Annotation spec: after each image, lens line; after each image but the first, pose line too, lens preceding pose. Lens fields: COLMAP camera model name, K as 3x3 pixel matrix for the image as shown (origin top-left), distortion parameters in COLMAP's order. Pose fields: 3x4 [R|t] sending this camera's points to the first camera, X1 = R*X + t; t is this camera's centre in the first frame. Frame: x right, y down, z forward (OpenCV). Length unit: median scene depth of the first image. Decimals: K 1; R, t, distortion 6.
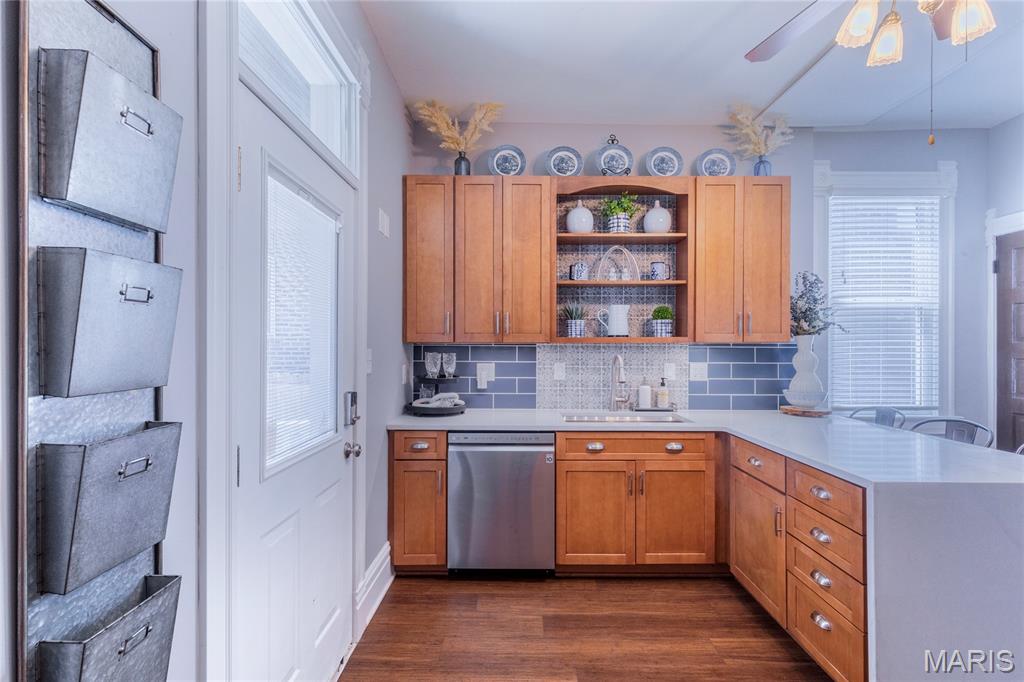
lens RADIAL K [[459.9, 0, 516.3], [0, 459.9, 343.4], [0, 0, 1]] dist [0.000160, -0.000169]
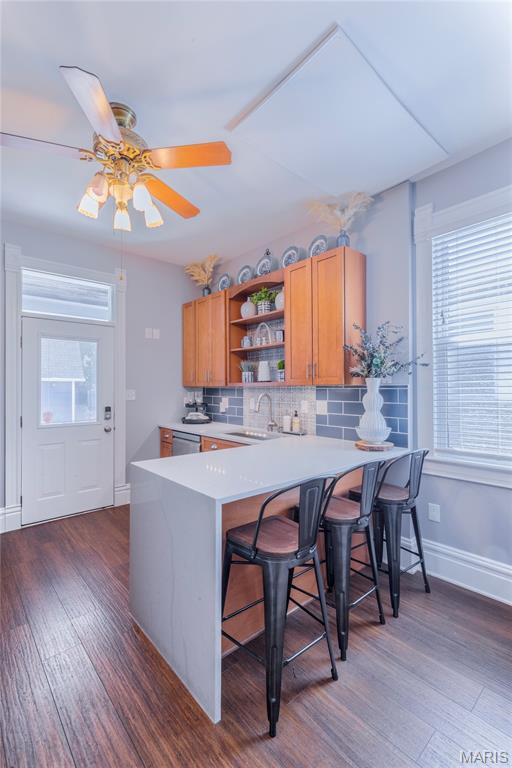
lens RADIAL K [[344.9, 0, 259.1], [0, 344.9, 387.6], [0, 0, 1]] dist [0.000160, -0.000169]
pose [[0.659796, -0.003084, -0.751438, 1.056467], [0.007326, 0.999970, 0.002329, 0.001381], [0.751409, -0.007042, 0.659799, 0.230401]]
